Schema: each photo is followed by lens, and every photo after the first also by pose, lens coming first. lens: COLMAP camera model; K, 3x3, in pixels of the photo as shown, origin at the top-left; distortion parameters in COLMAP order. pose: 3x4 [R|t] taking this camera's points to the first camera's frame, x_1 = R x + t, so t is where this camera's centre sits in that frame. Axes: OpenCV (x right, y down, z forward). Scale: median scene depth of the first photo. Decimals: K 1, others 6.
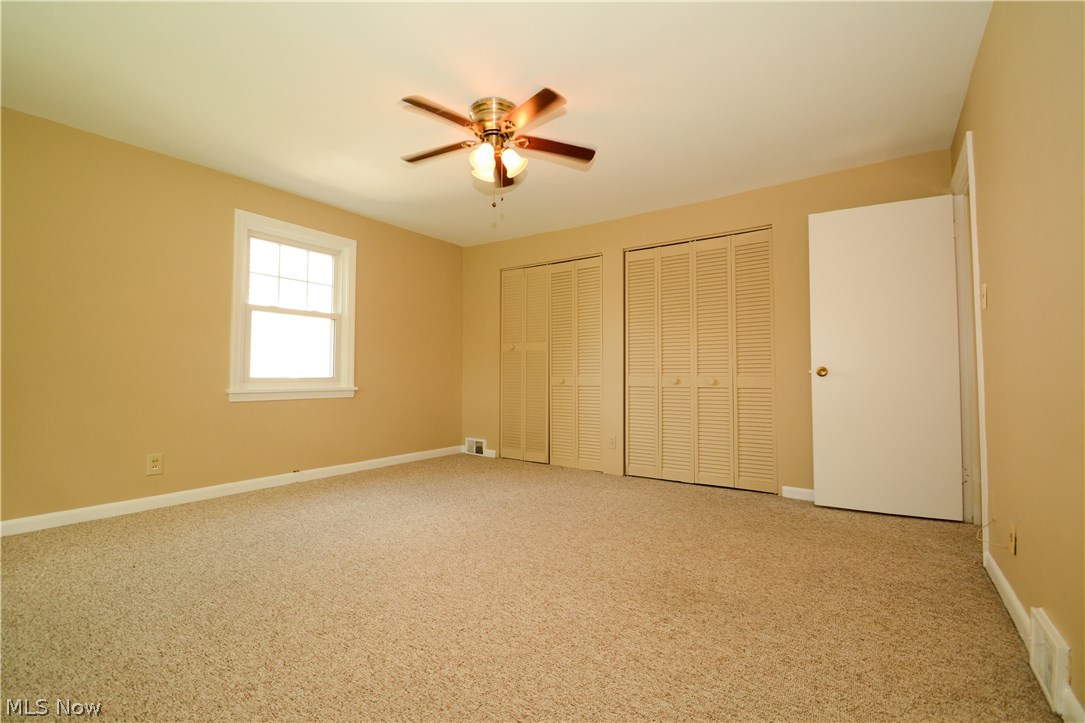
lens RADIAL K [[485.3, 0, 544.7], [0, 485.3, 360.1], [0, 0, 1]] dist [-0.004734, -0.005911]
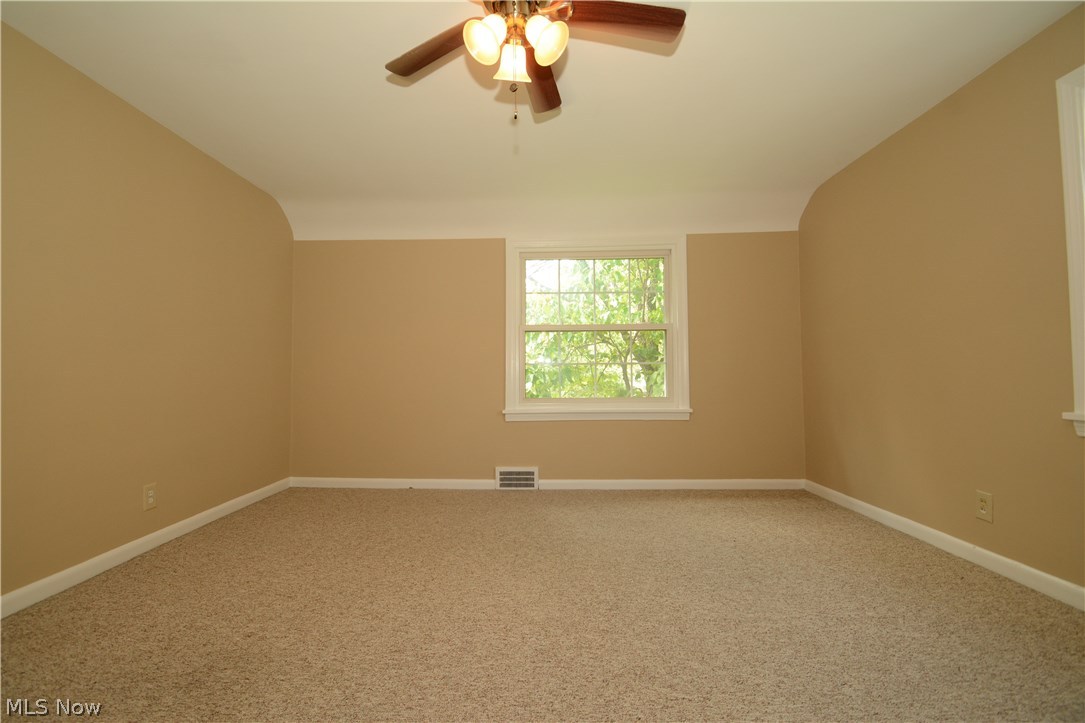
lens RADIAL K [[485.3, 0, 547.4], [0, 485.3, 363.5], [0, 0, 1]] dist [-0.004734, -0.005911]
pose [[-0.831428, -0.007037, -0.555588, 0.272409], [0.015352, 0.999247, -0.035630, 0.015104], [0.555420, -0.038154, -0.830694, 2.020508]]
